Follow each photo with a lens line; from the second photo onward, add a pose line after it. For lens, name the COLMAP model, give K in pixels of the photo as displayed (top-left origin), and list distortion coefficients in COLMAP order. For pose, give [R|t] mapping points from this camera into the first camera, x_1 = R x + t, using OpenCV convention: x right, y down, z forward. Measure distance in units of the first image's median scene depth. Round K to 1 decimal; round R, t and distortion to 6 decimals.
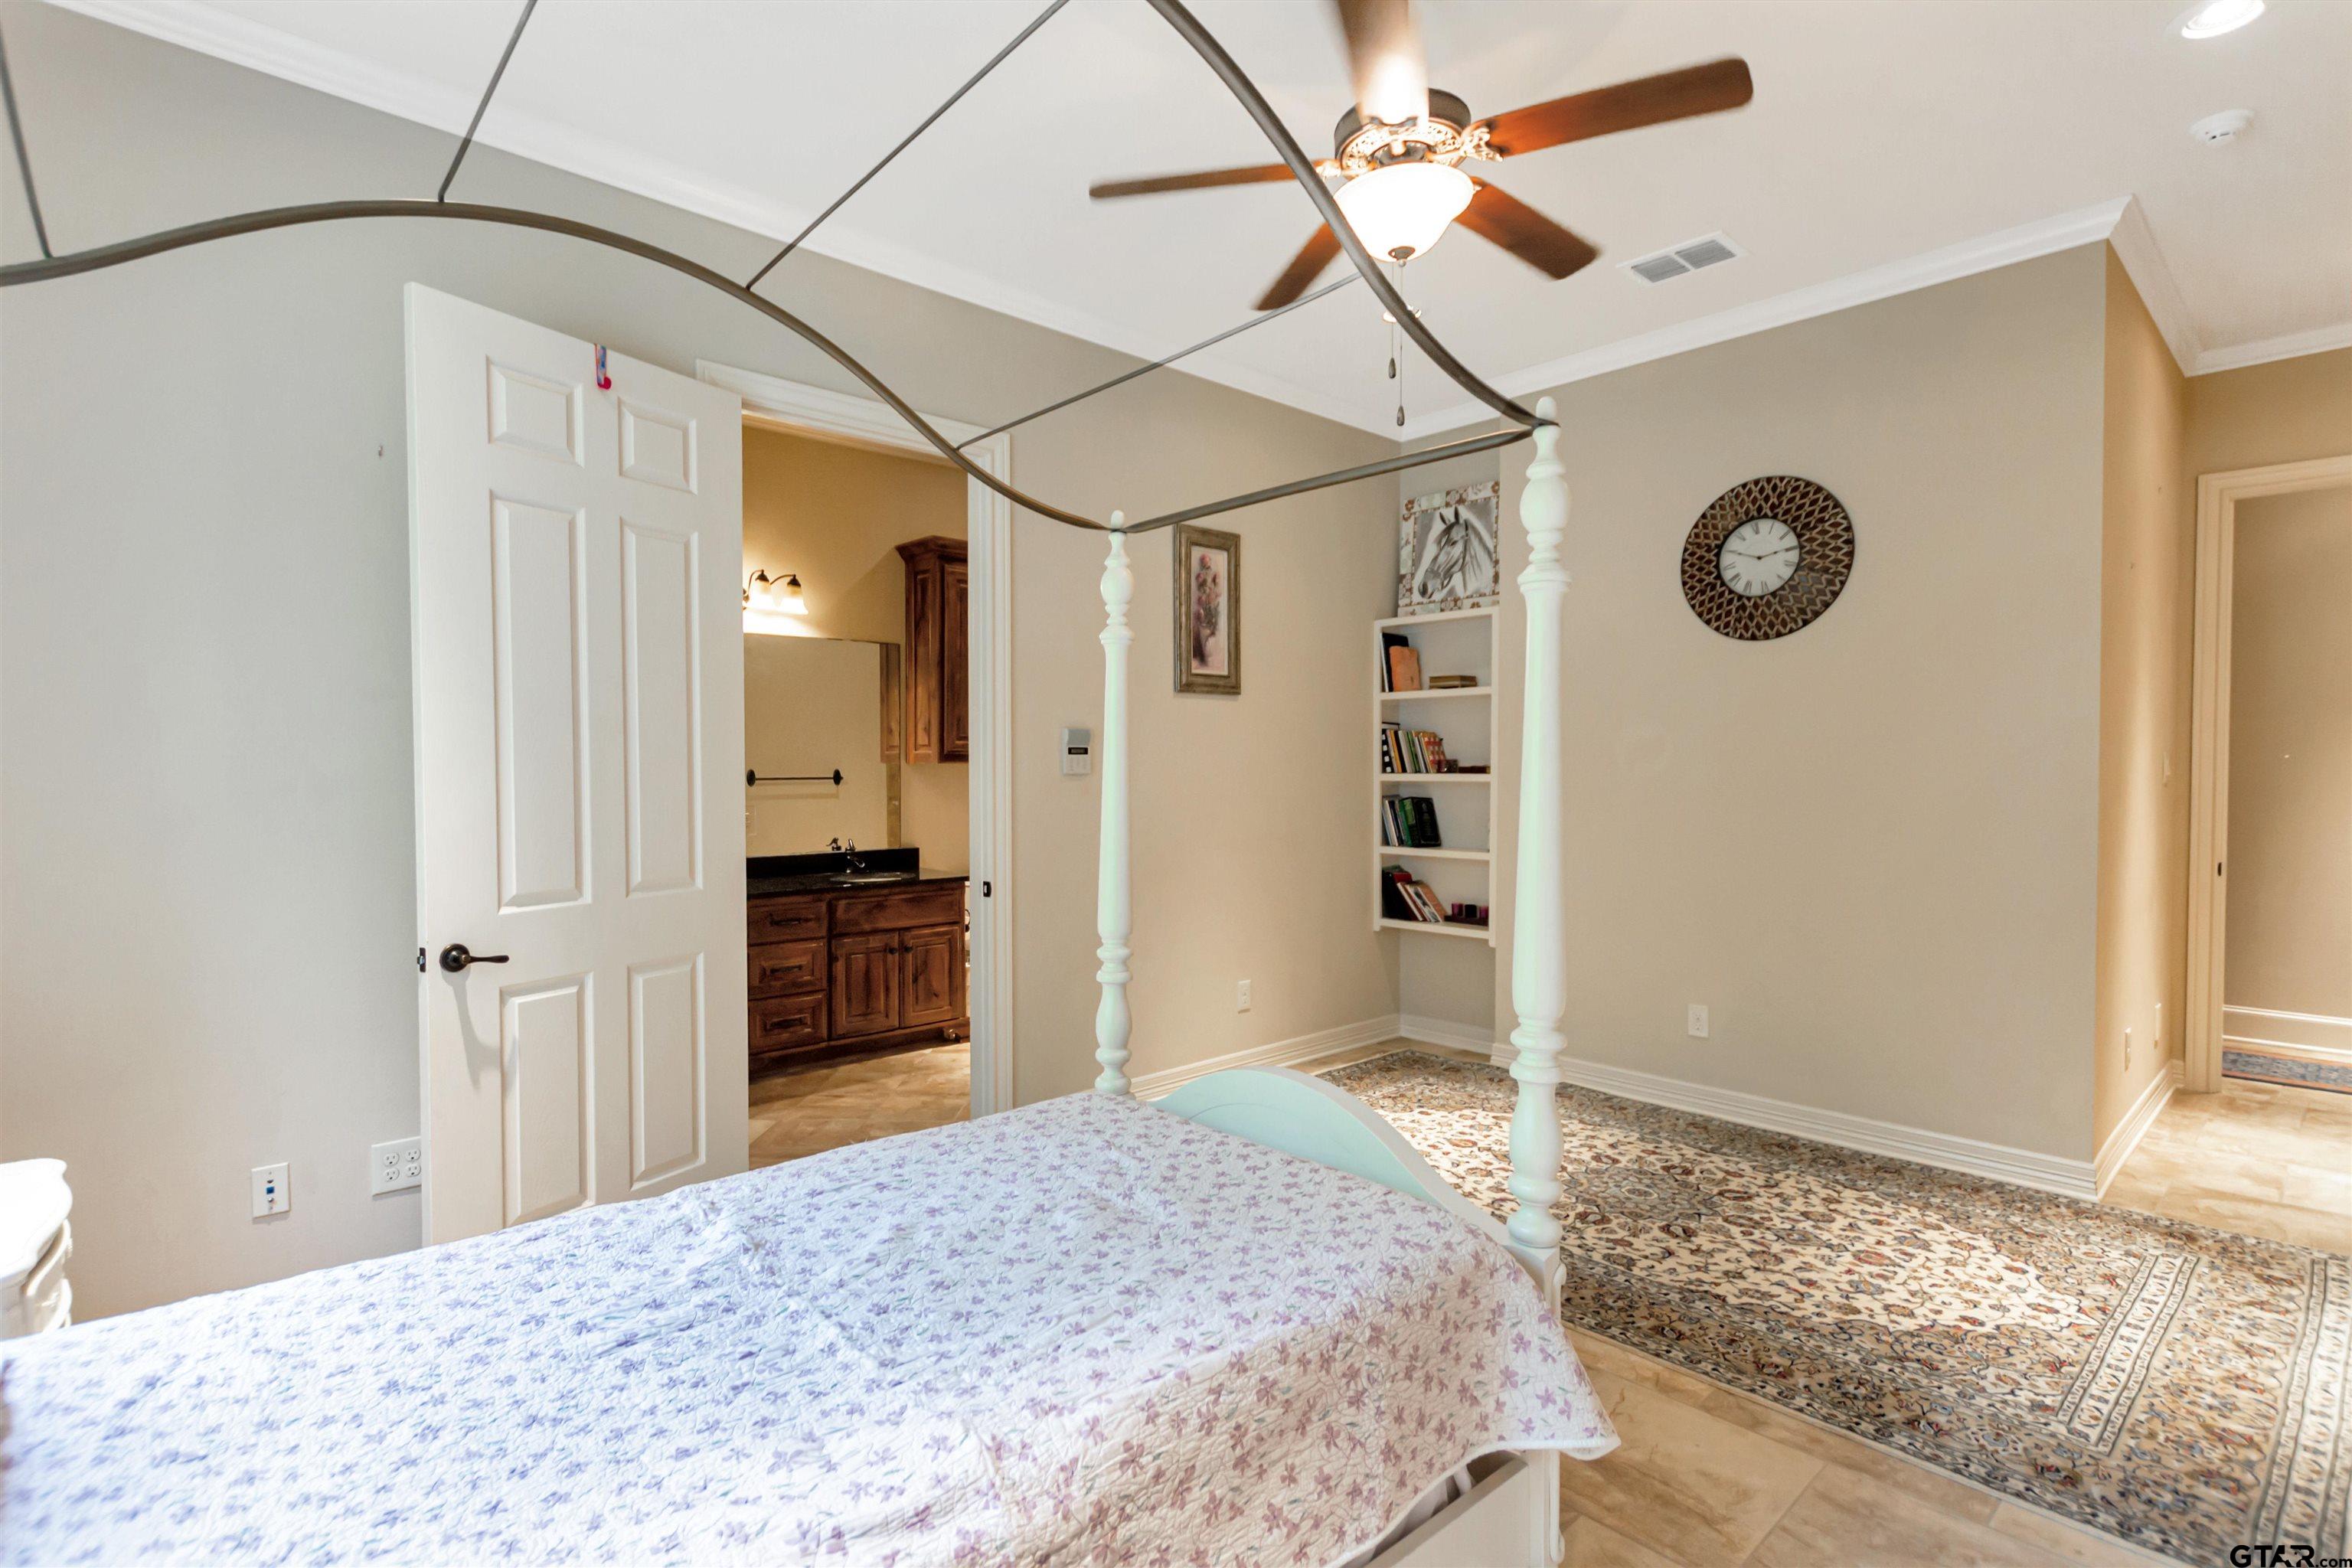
lens RADIAL K [[1128.8, 0, 1182.7], [0, 1128.8, 798.3], [0, 0, 1]] dist [-0.001524, -0.010524]
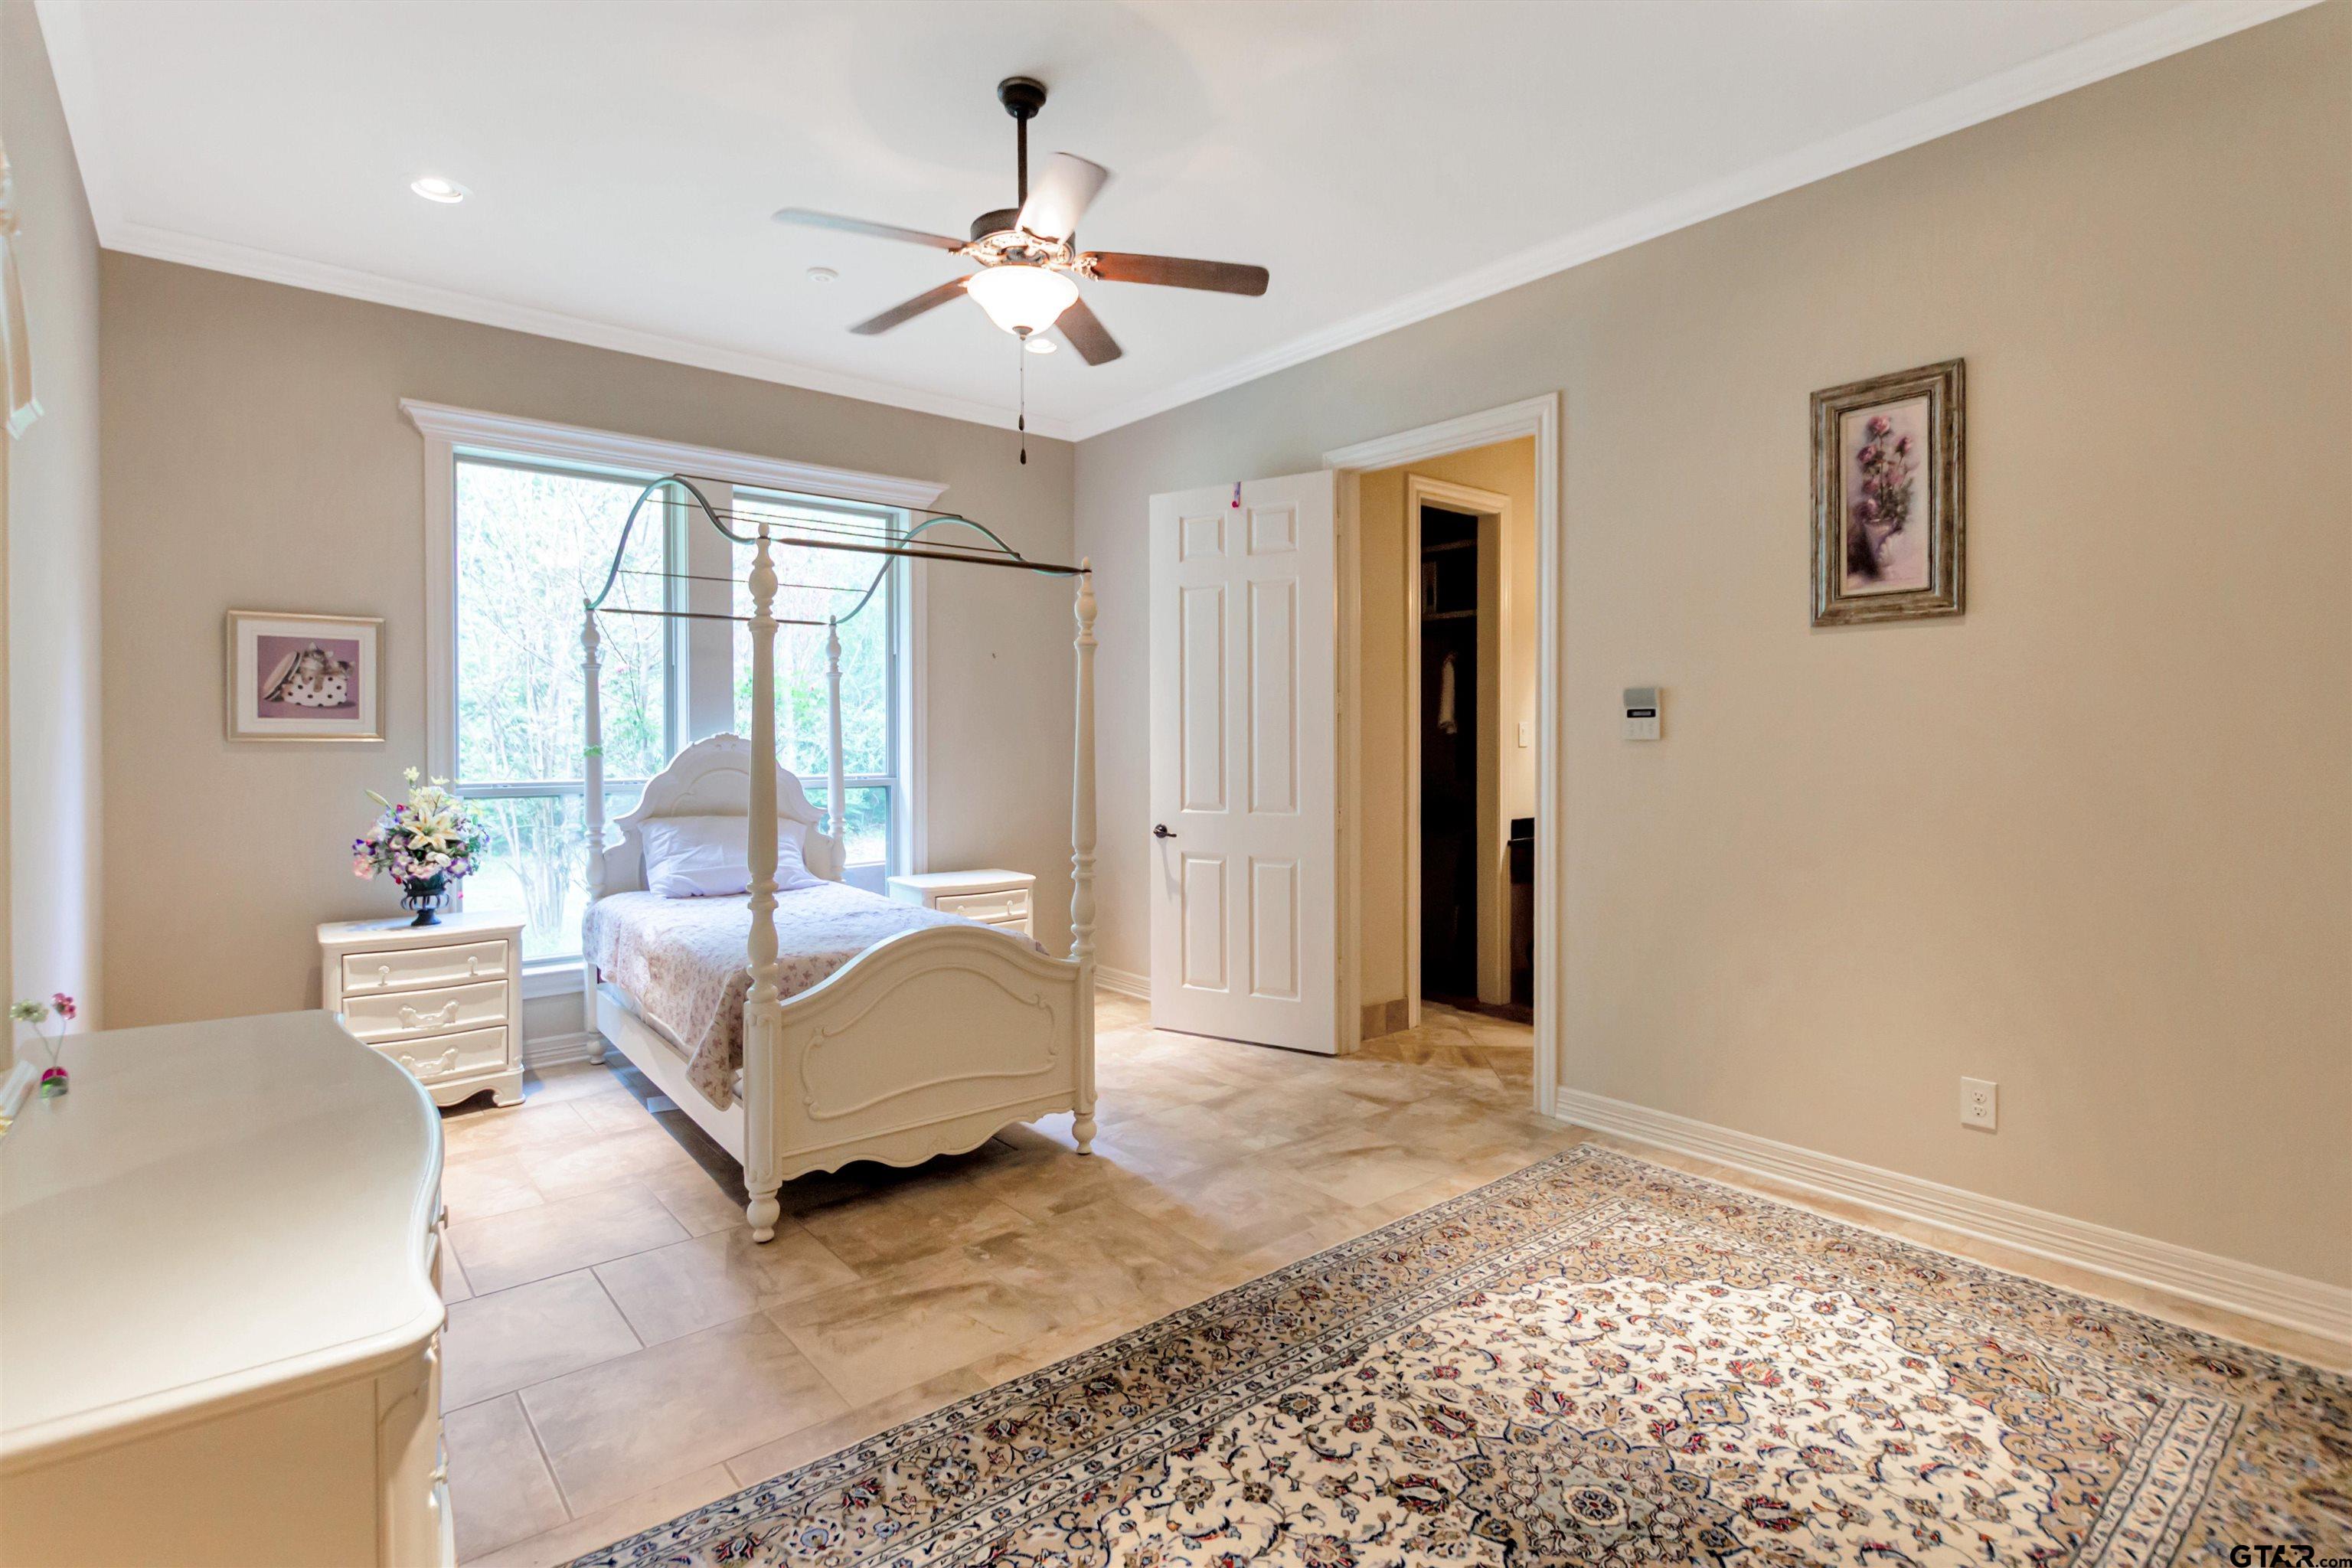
lens RADIAL K [[1163.9, 0, 1149.8], [0, 1163.9, 759.3], [0, 0, 1]] dist [0.004971, -0.000451]
pose [[-0.075665, 0.025521, -0.996807, 1.077347], [-0.021646, 0.999395, 0.027230, -0.029449], [0.996898, 0.023637, -0.075067, 0.894384]]
